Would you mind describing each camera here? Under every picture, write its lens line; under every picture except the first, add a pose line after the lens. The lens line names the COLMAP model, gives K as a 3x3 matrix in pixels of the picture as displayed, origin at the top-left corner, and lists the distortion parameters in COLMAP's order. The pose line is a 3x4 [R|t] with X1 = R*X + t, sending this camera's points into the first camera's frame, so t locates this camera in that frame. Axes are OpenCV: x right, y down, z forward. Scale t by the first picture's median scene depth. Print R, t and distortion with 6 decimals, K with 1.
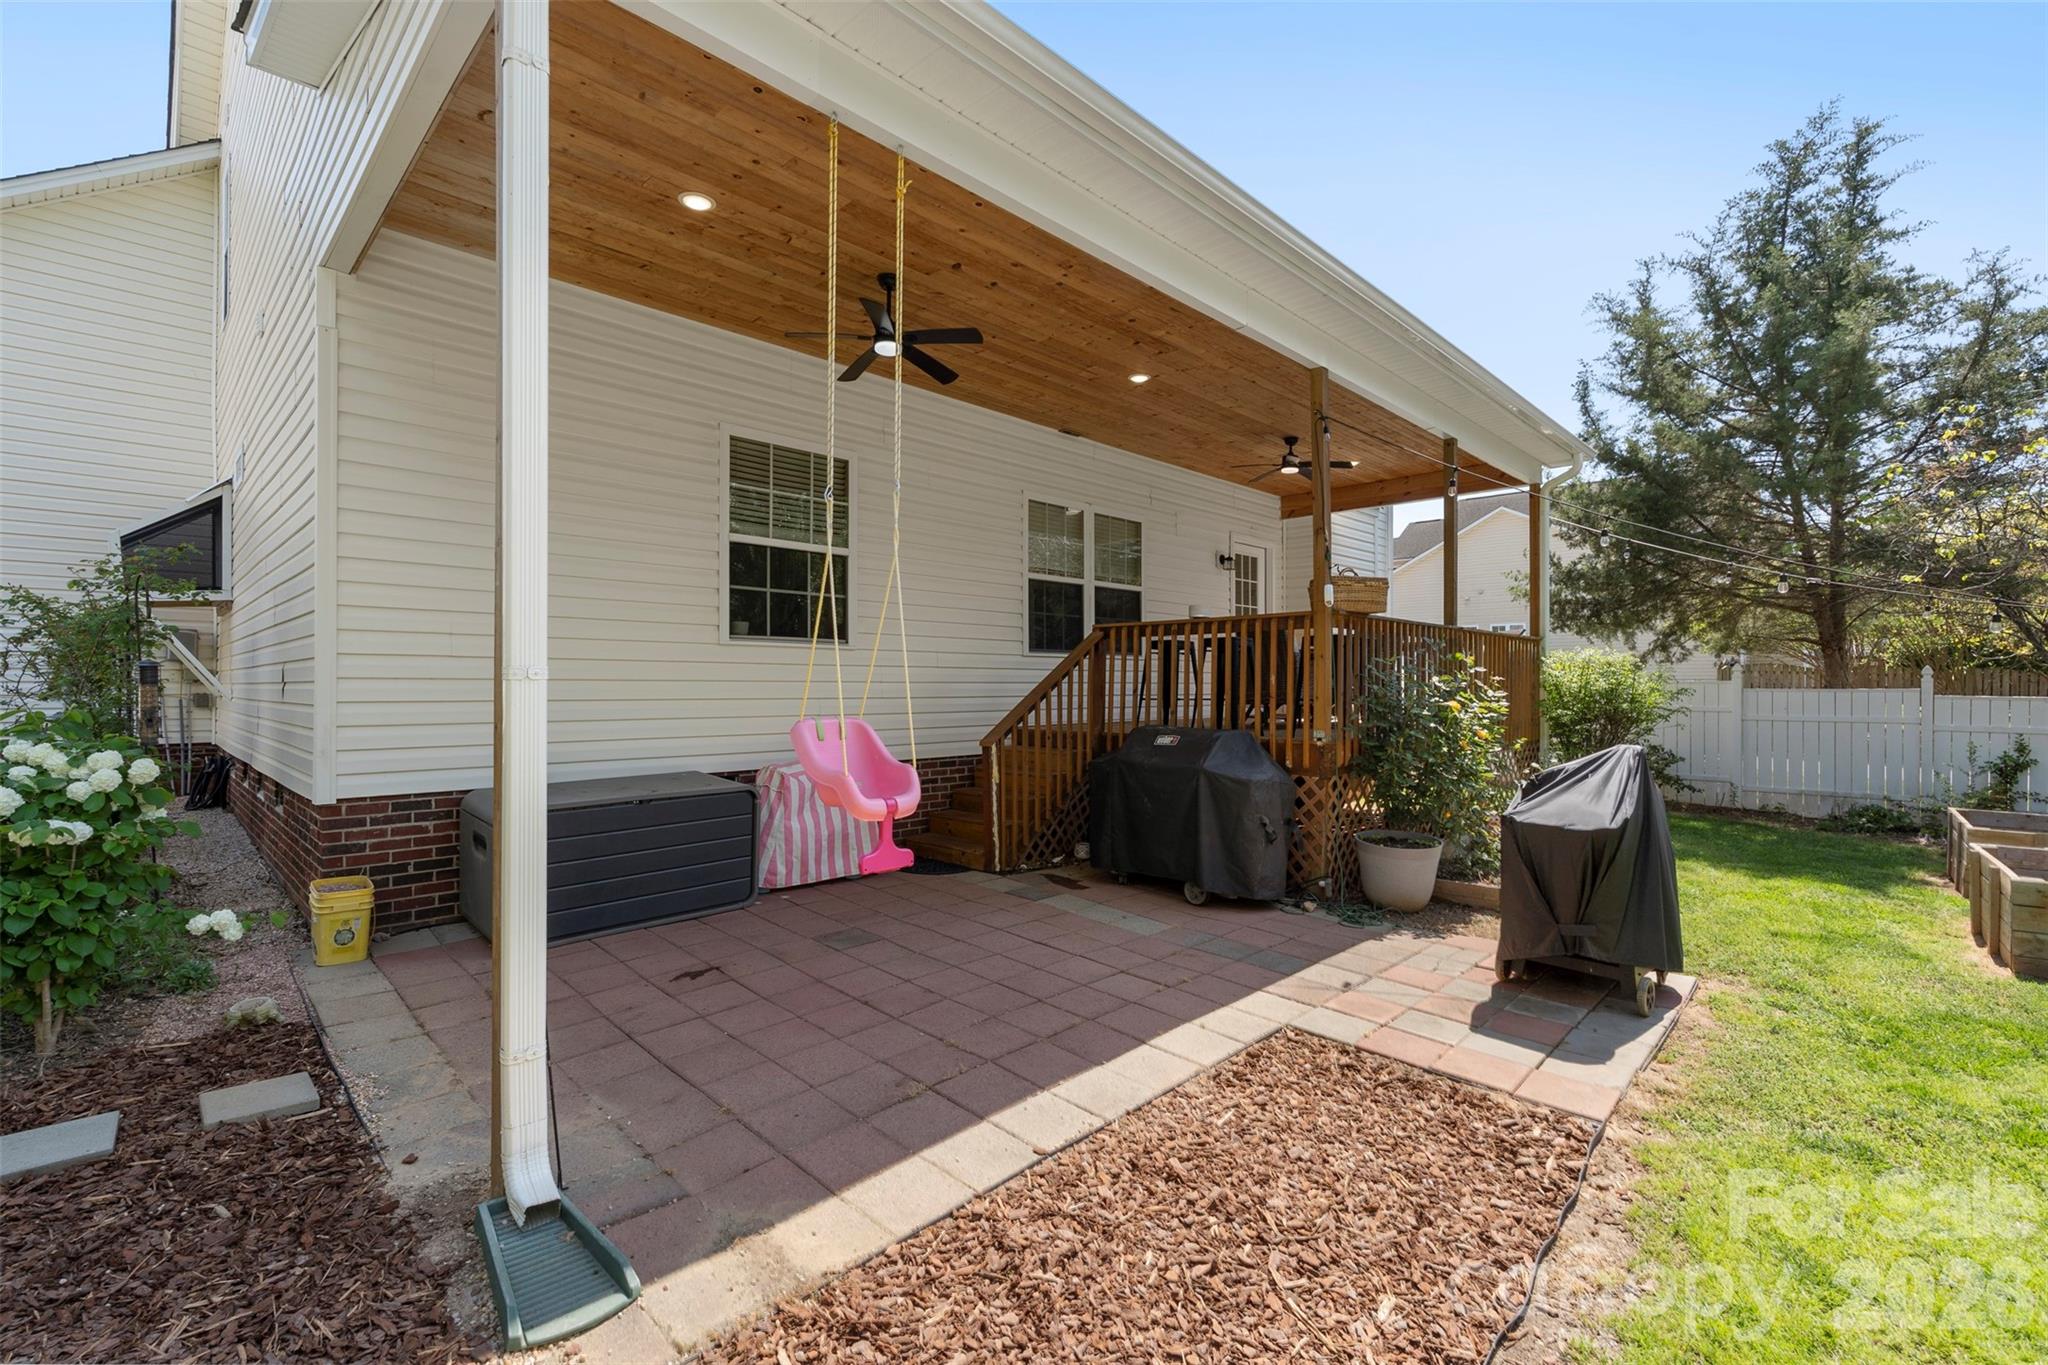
lens RADIAL K [[913.2, 0, 1033.7], [0, 913.2, 681.8], [0, 0, 1]] dist [0.003914, -0.001093]
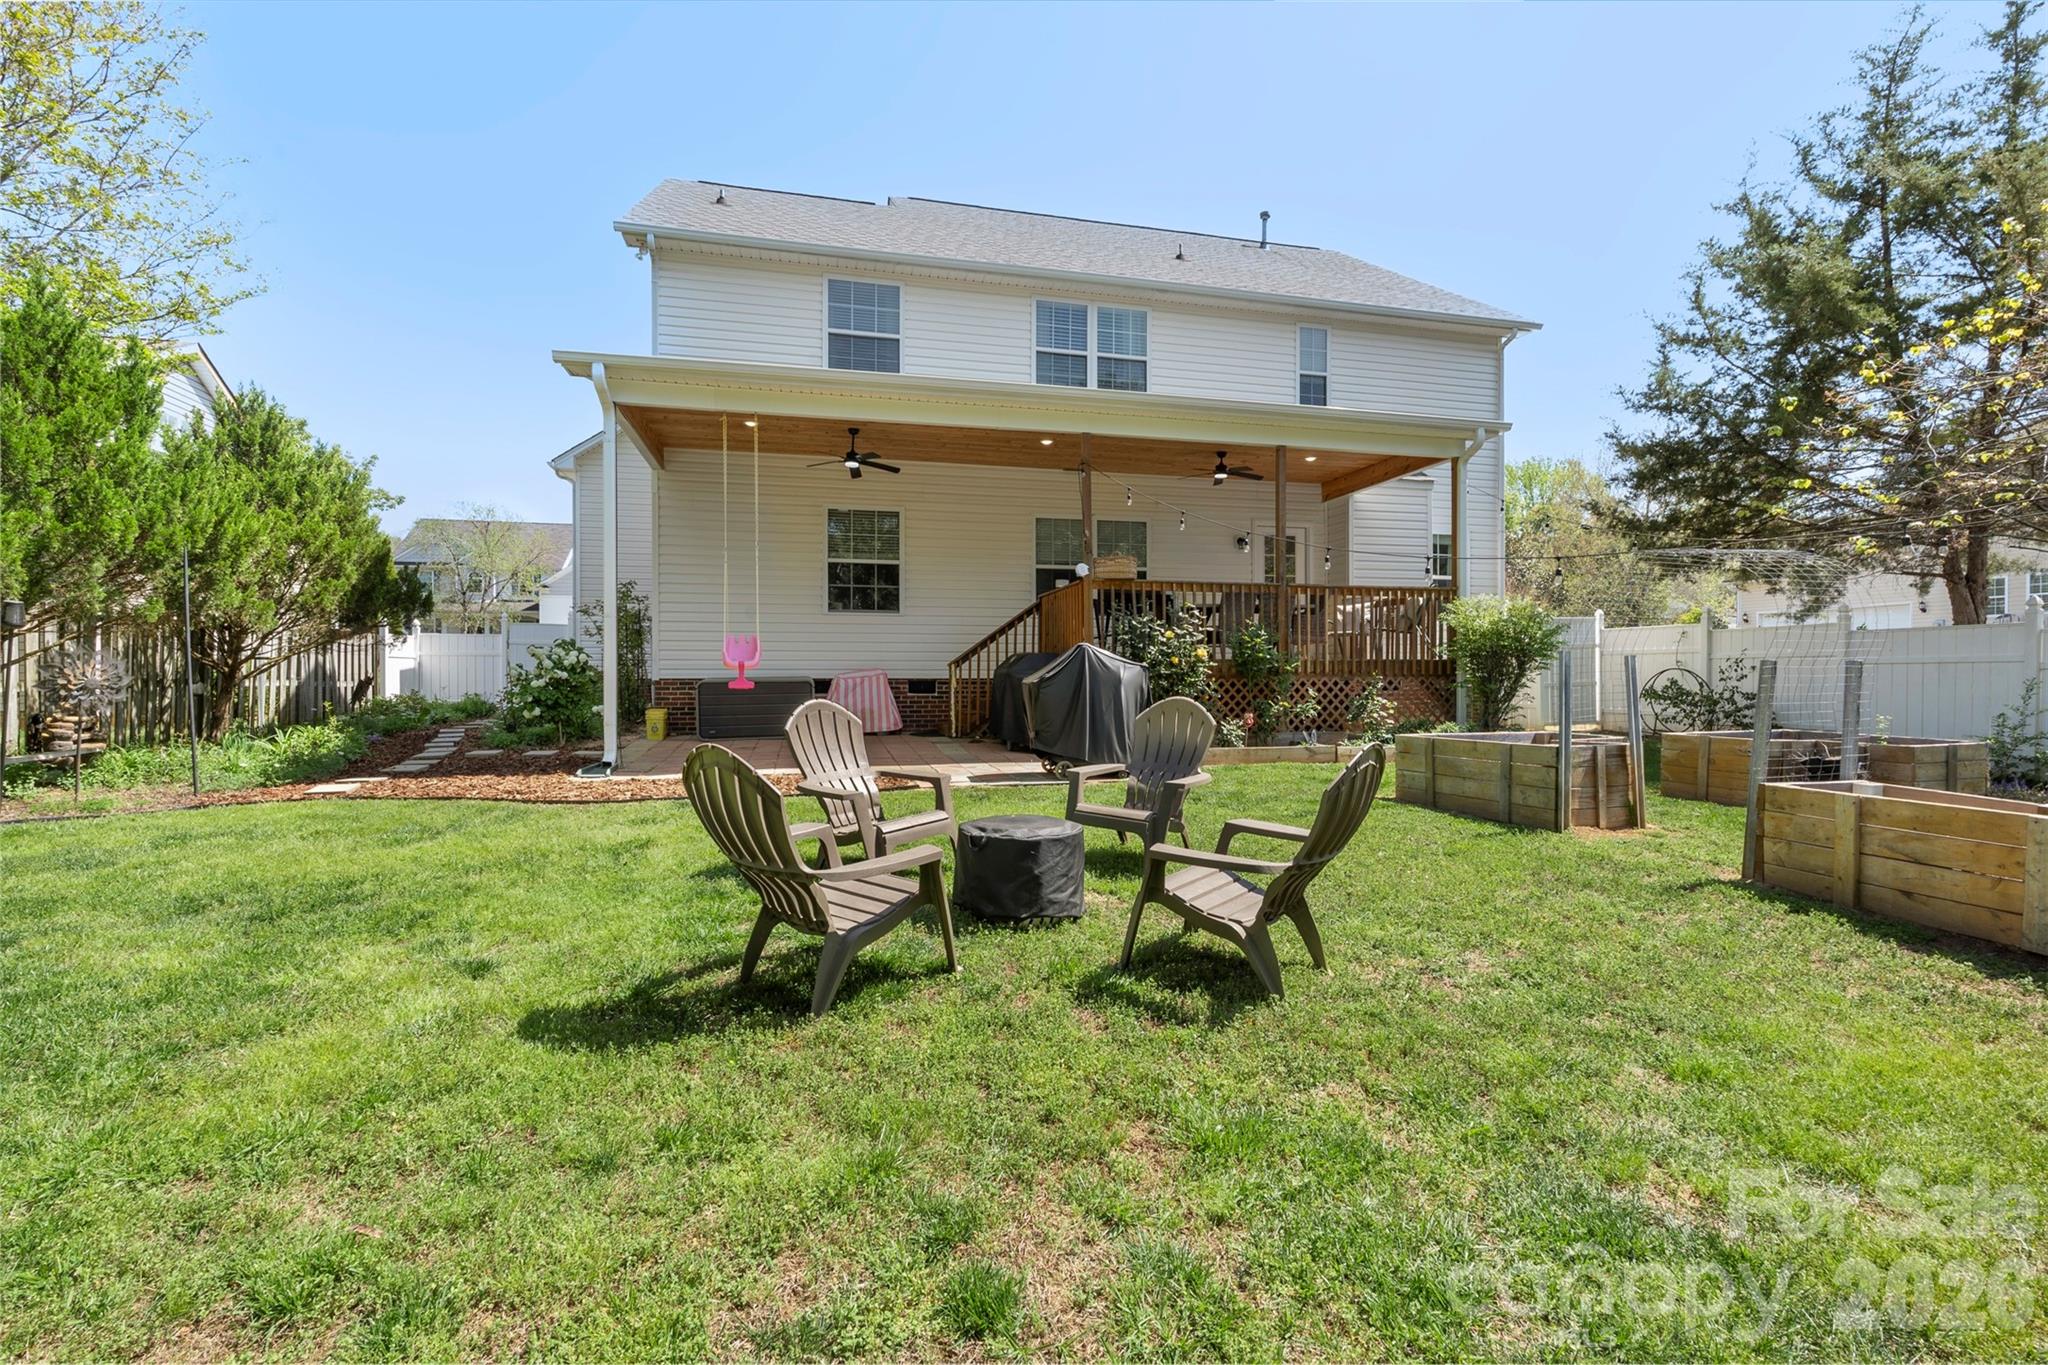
lens RADIAL K [[913.2, 0, 1035.2], [0, 913.2, 669.1], [0, 0, 1]] dist [0.003914, -0.001093]
pose [[0.849769, -0.007496, -0.527102, 0.635521], [0.005402, 0.999970, -0.005513, 0.053335], [0.527128, 0.001838, 0.849784, -0.262099]]
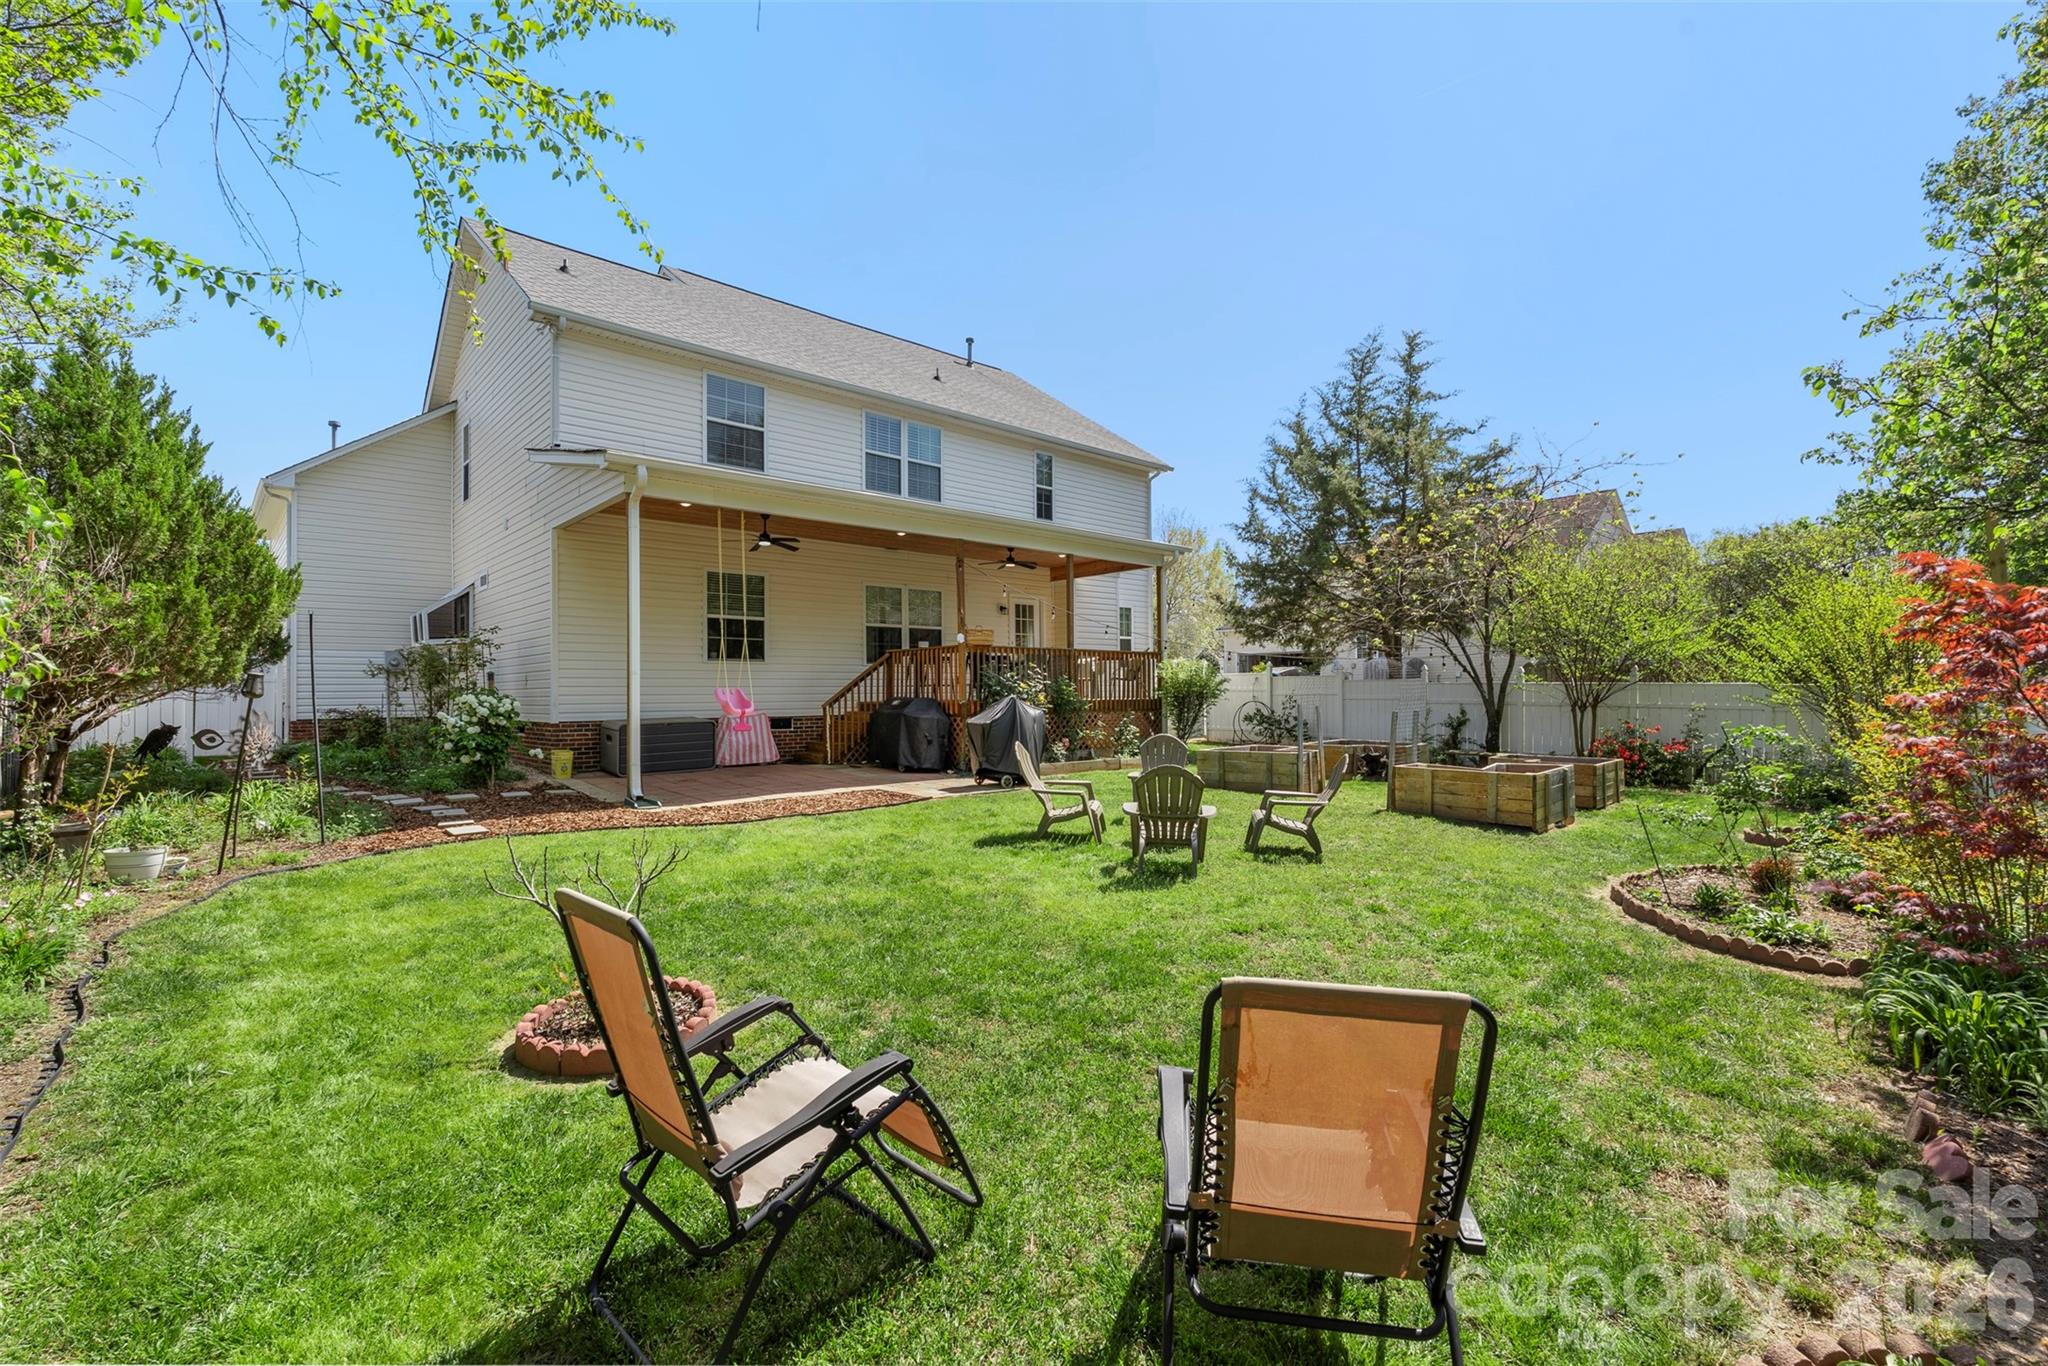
lens RADIAL K [[913.2, 0, 1034.9], [0, 913.2, 681.0], [0, 0, 1]] dist [0.003914, -0.001093]
pose [[0.998681, -0.010016, -0.050365, 0.351758], [0.009604, 0.999918, -0.008420, 0.019014], [0.050446, 0.007925, 0.998695, -0.729631]]
